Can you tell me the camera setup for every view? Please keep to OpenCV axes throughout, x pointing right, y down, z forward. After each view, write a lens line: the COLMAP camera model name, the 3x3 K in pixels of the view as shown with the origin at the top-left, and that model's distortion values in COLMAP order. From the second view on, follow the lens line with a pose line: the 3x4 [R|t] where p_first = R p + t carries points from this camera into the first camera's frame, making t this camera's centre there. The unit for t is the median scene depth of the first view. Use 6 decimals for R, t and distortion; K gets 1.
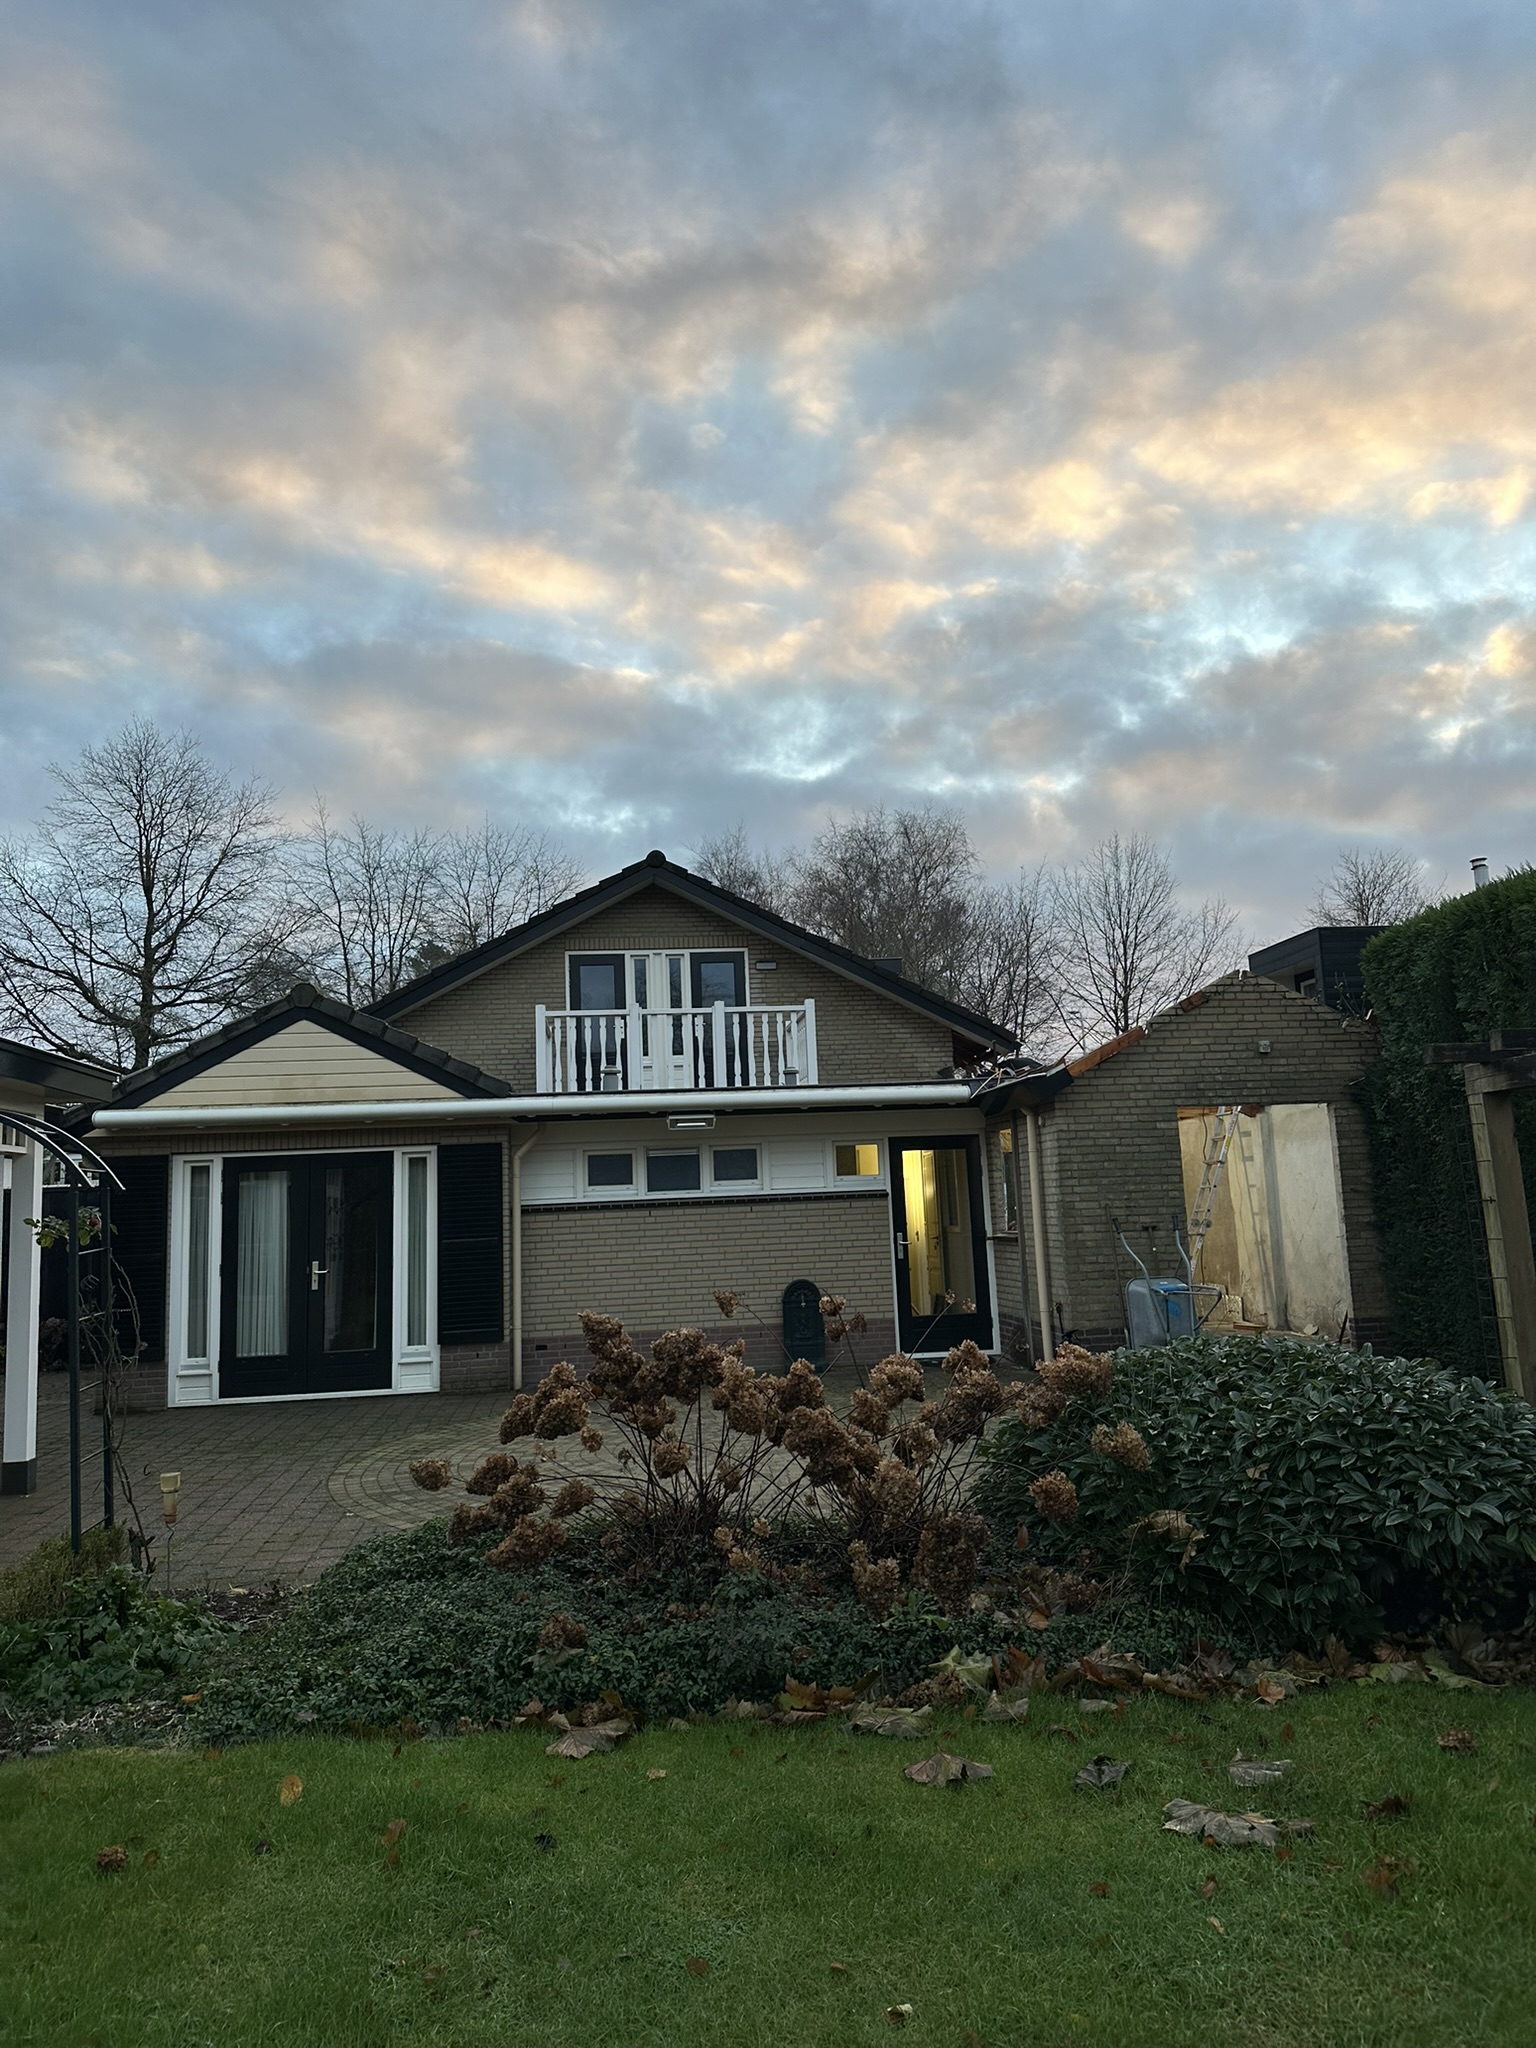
lens RADIAL K [[1422.8, 0, 768.0], [0, 1422.8, 1024.0], [0, 0, 1]] dist [0.091962, -0.002254]
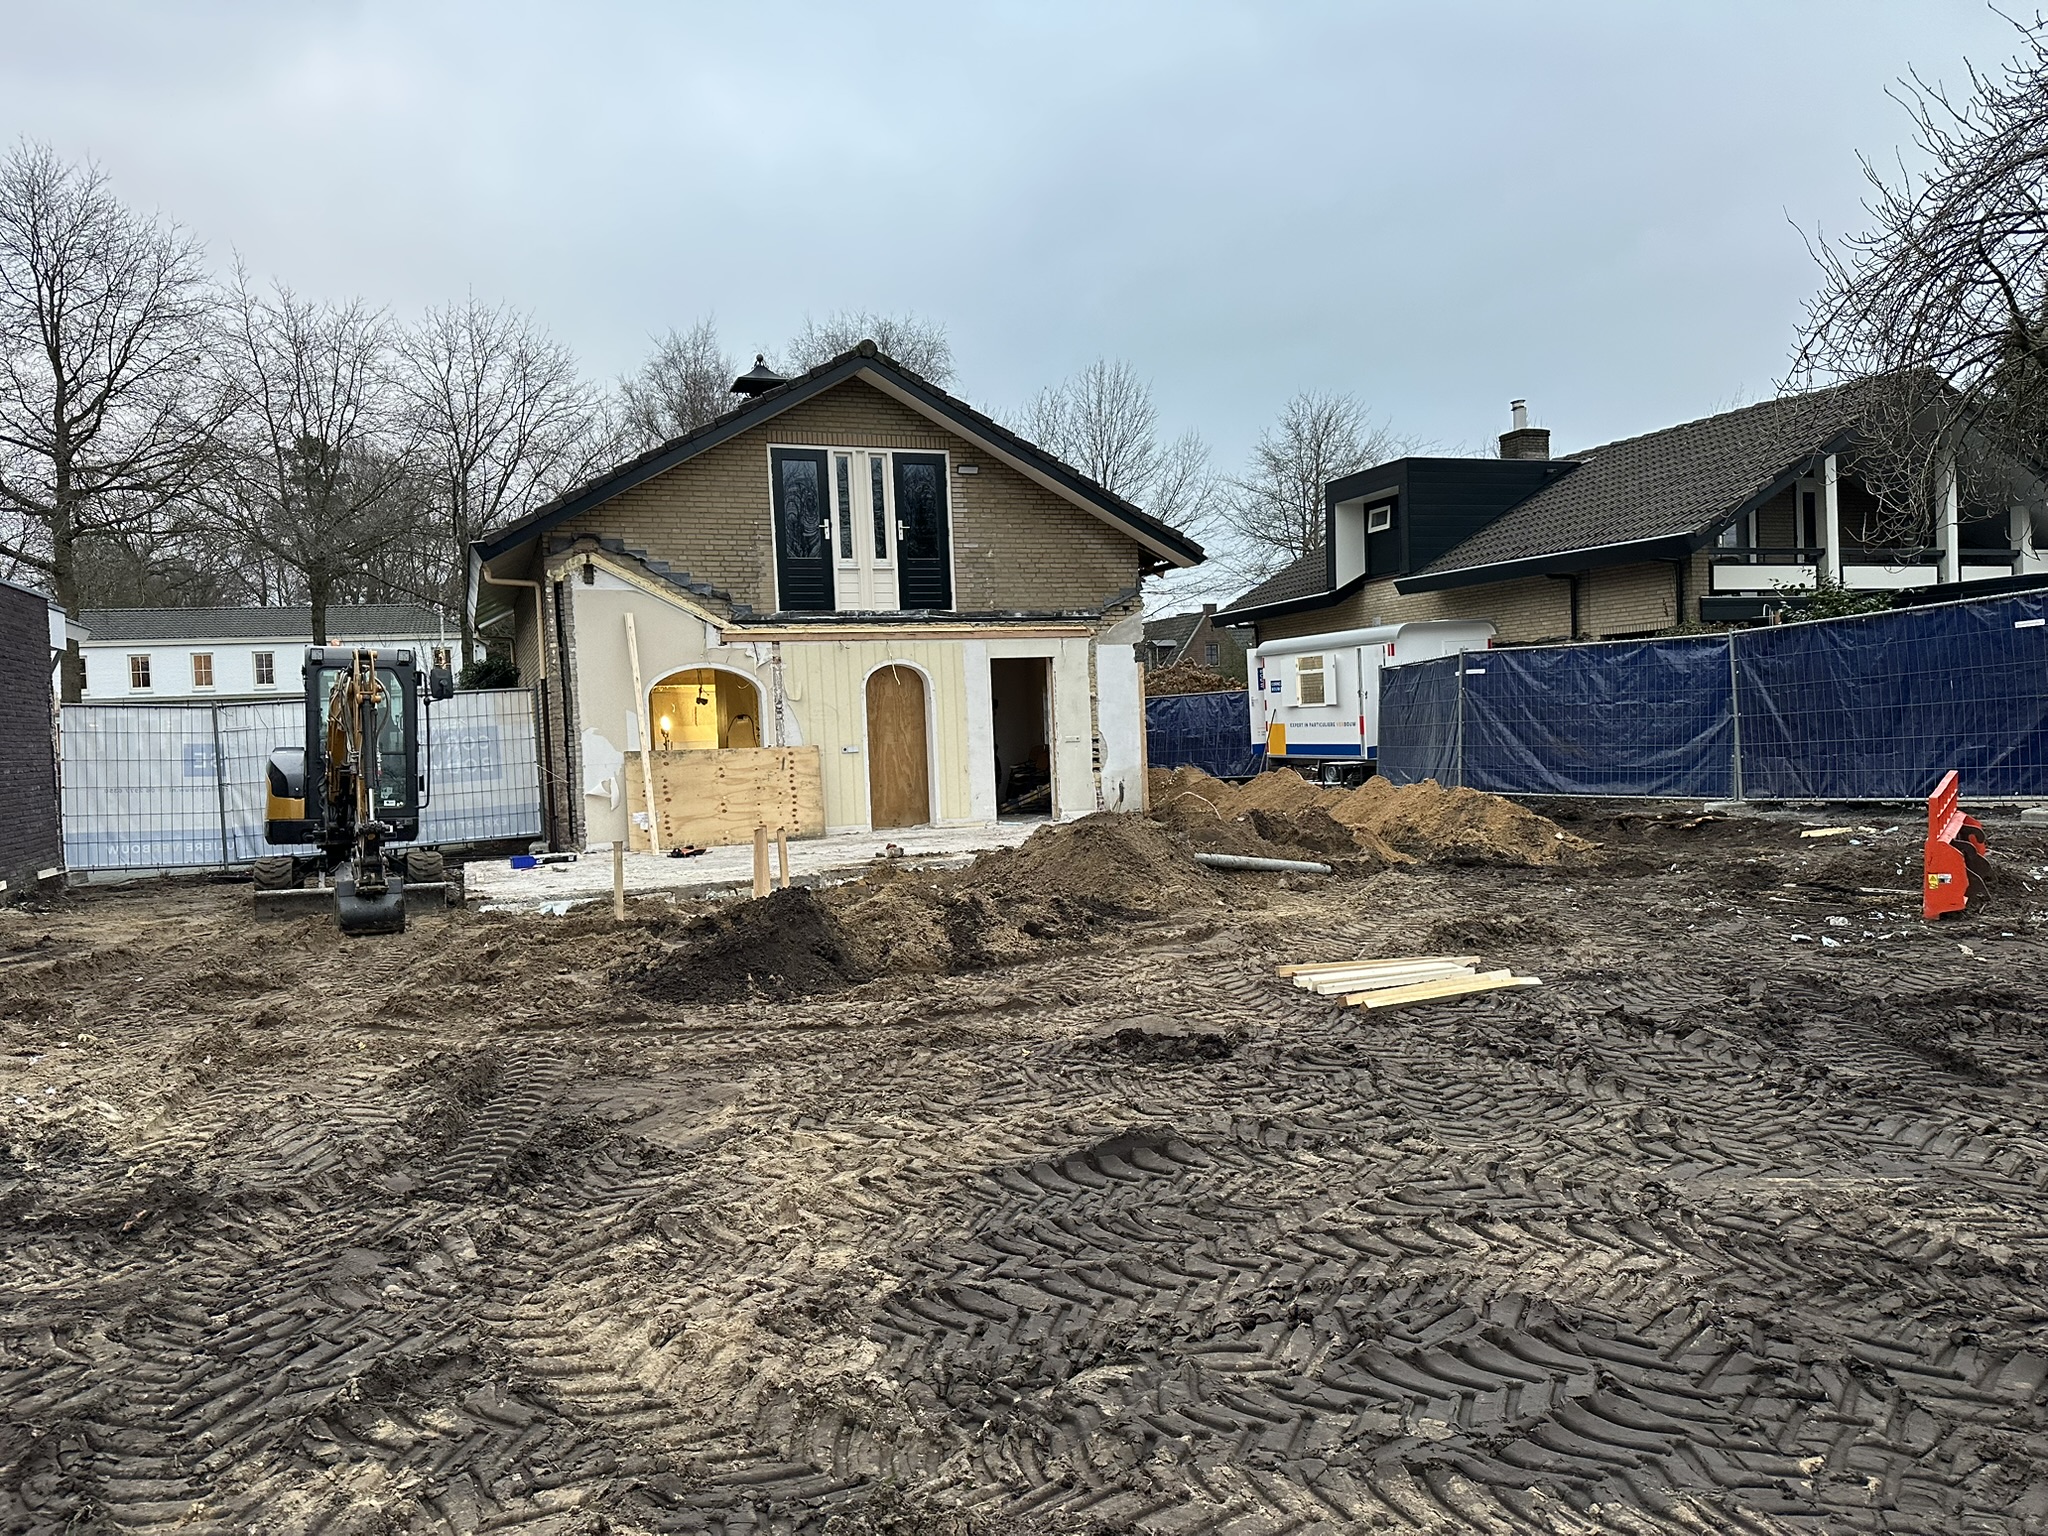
lens RADIAL K [[1437.6, 0, 1027.6], [0, 1437.6, 778.5], [0, 0, 1]] dist [0.004123, -0.005531]
pose [[0.964717, -0.009970, 0.263100, -0.099607], [-0.031685, 0.987625, 0.153602, 0.007156], [-0.261375, -0.156519, 0.952462, 0.000921]]
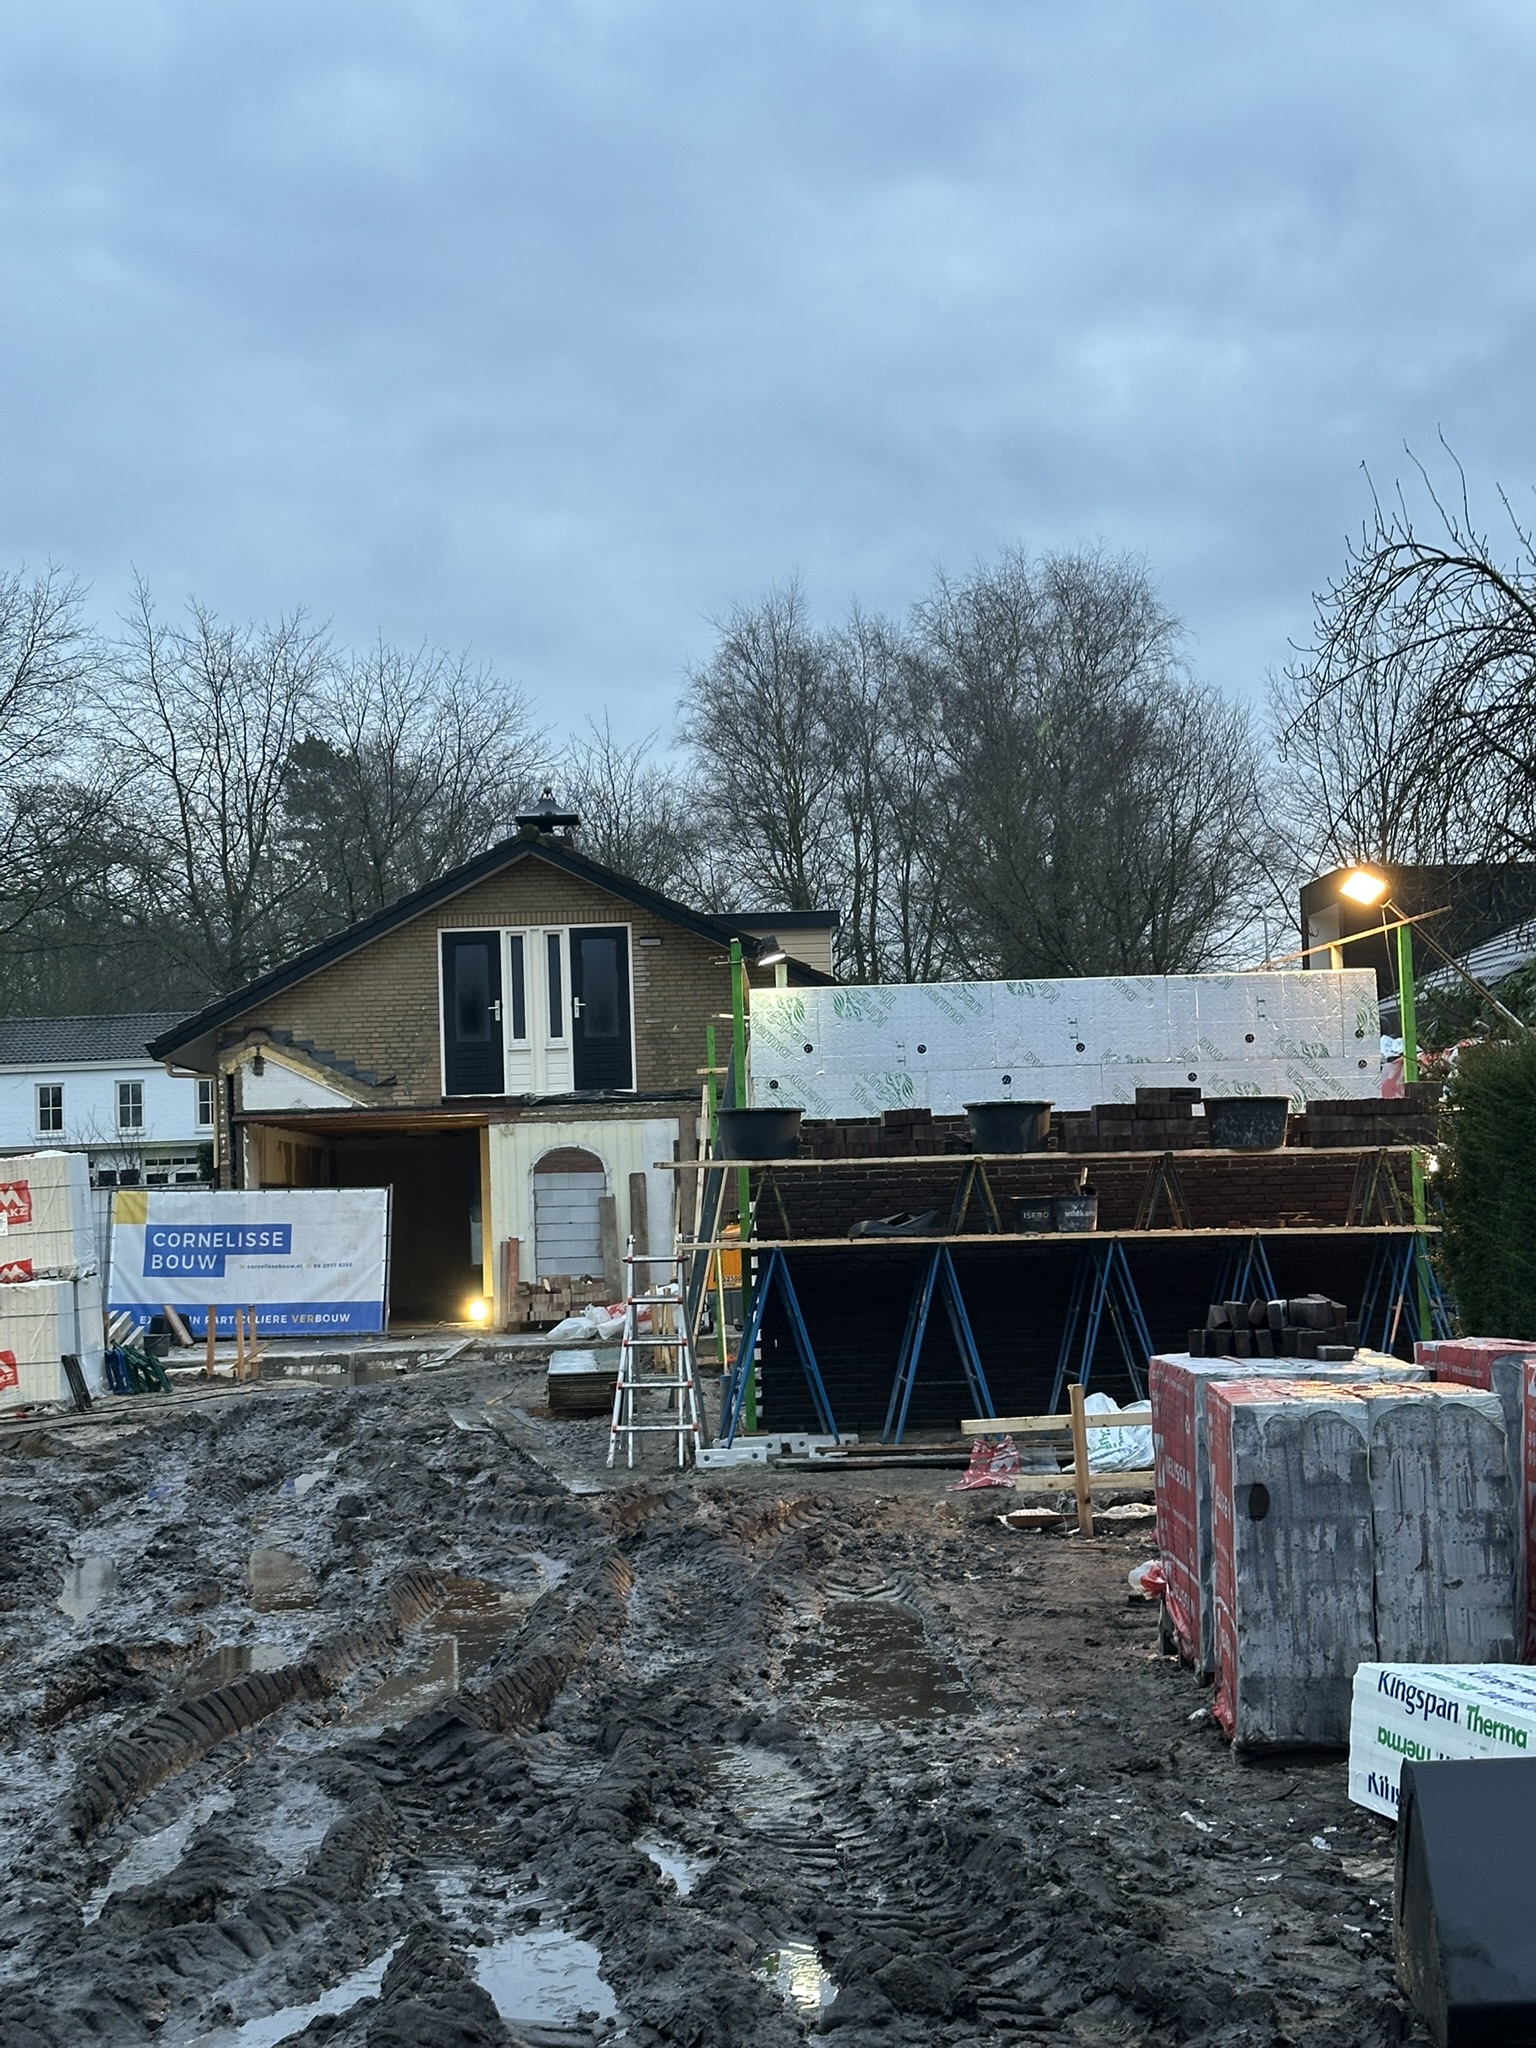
lens RADIAL K [[2829.6, 0, 837.1], [0, 2829.6, 1019.2], [0, 0, 1]] dist [0.014685, 0.990229]
pose [[0.998623, -0.001369, -0.052441, 0.096904], [0.004999, 0.997593, 0.069167, -0.052199], [0.052220, -0.069334, 0.996226, -0.379794]]
